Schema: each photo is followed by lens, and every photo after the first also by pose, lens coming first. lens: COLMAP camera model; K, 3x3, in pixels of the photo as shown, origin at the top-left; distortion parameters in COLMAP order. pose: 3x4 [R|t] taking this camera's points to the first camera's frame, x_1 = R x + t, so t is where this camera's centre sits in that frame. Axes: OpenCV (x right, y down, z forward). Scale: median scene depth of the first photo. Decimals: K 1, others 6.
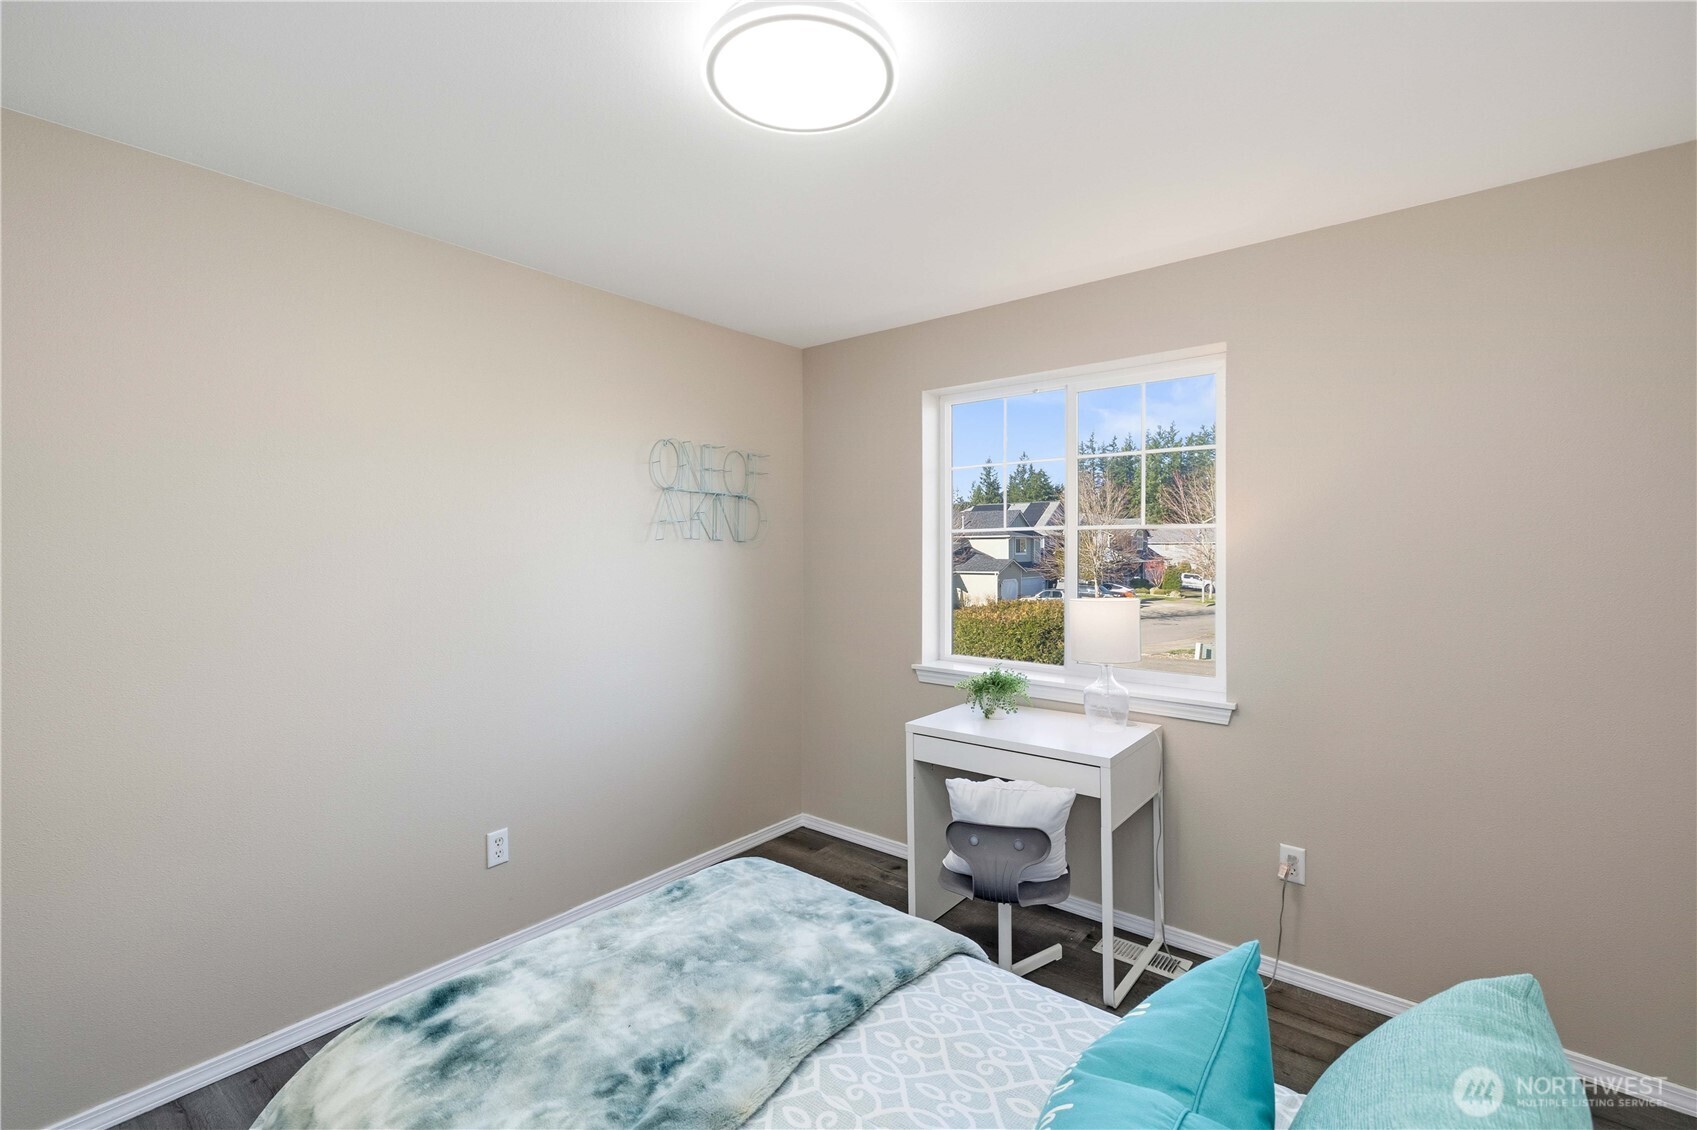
lens RADIAL K [[733.3, 0, 839.3], [0, 733.3, 558.8], [0, 0, 1]] dist [0.002483, 0.000556]
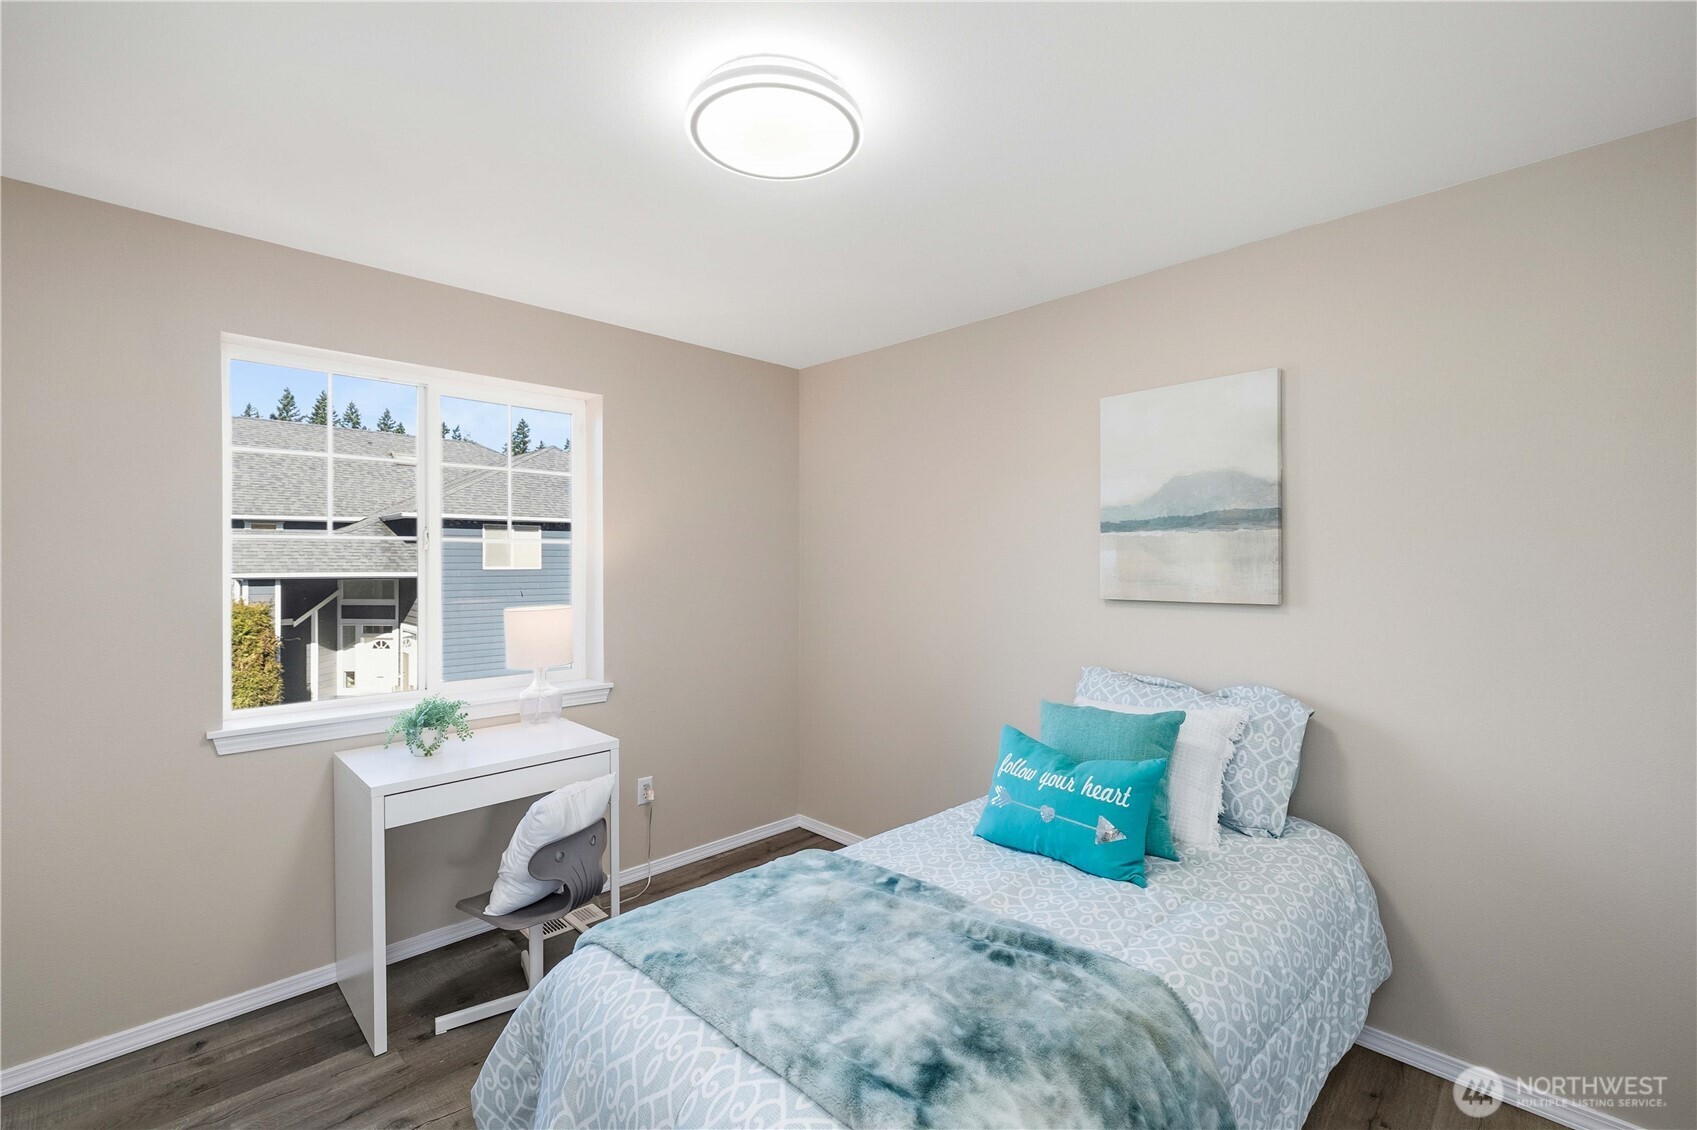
lens RADIAL K [[733.3, 0, 839.3], [0, 733.3, 558.8], [0, 0, 1]] dist [0.002483, 0.000556]
pose [[0.110820, 0.004272, 0.993831, -1.133553], [0.014323, 0.999880, -0.005895, -0.007720], [-0.993737, 0.014888, 0.110745, 0.765687]]
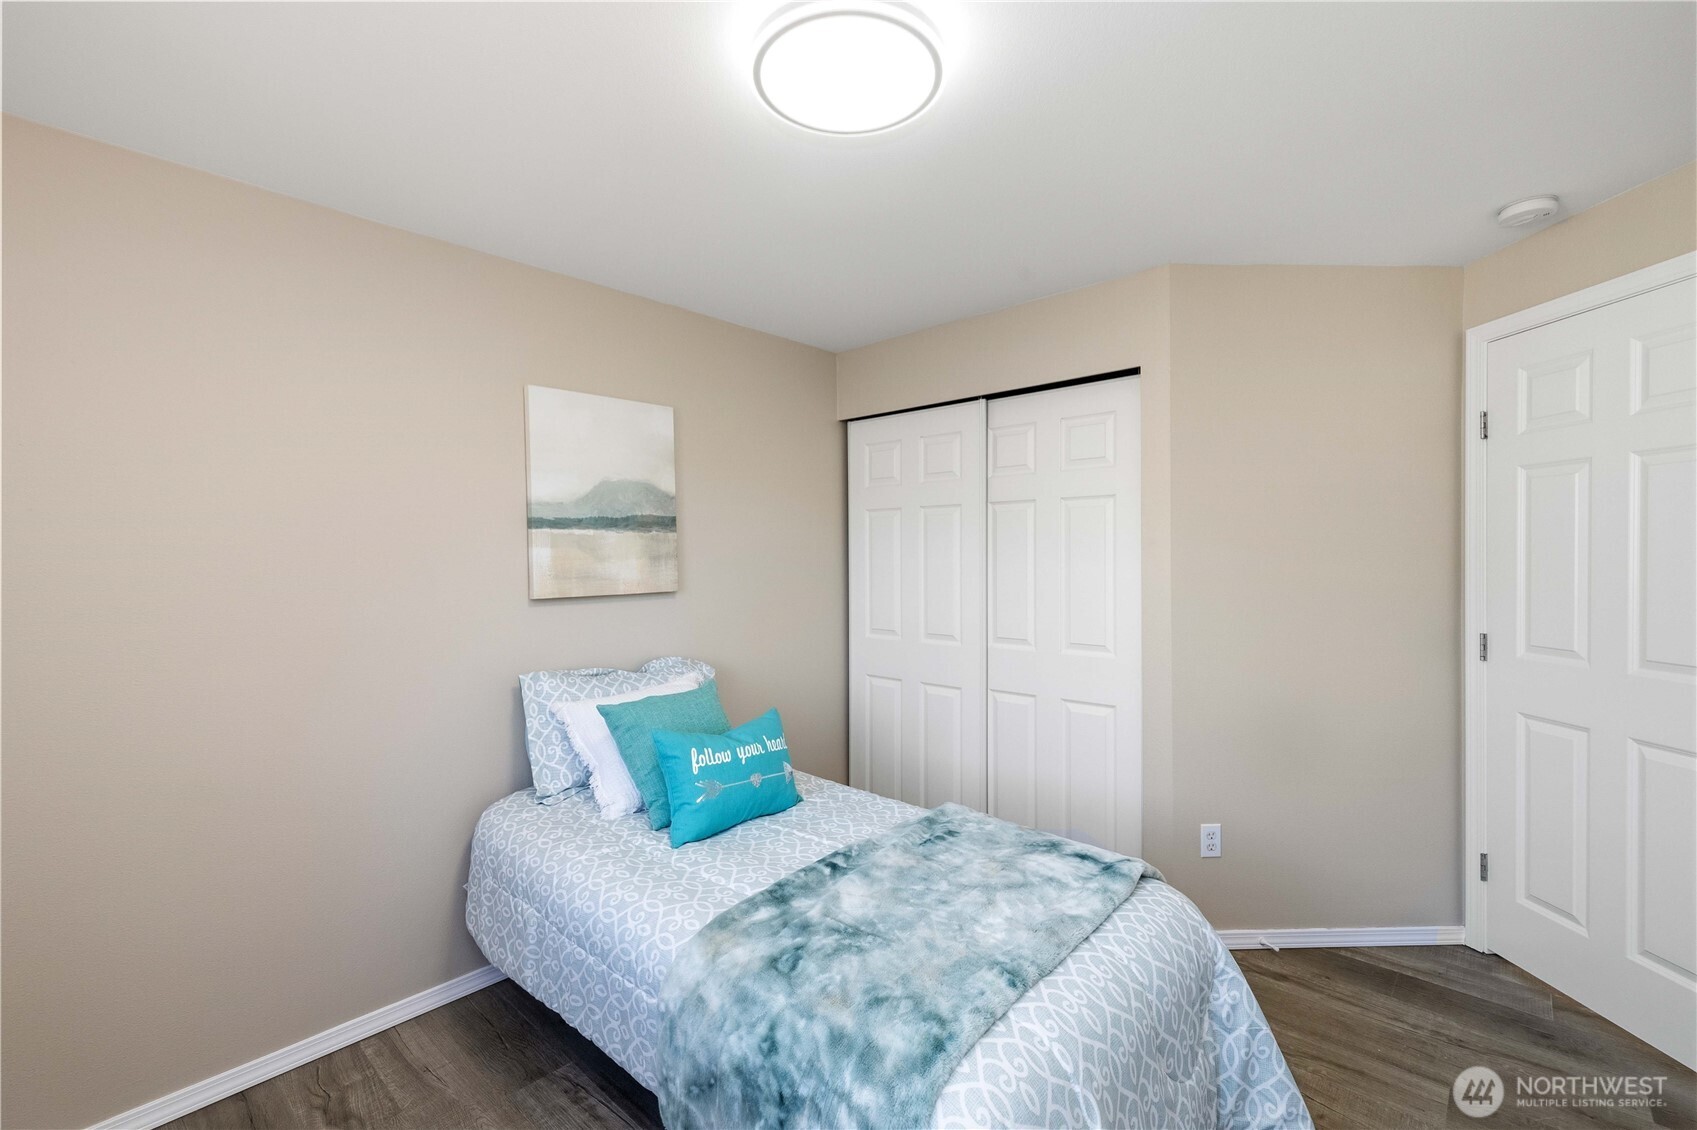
lens RADIAL K [[741.1, 0, 846.7], [0, 741.1, 547.3], [0, 0, 1]] dist [0.001518, 0.000282]
pose [[-0.998540, 0.010955, 0.052896, -0.096948], [0.011115, 0.999934, 0.002732, -0.026291], [-0.052862, 0.003316, -0.998596, 1.985814]]
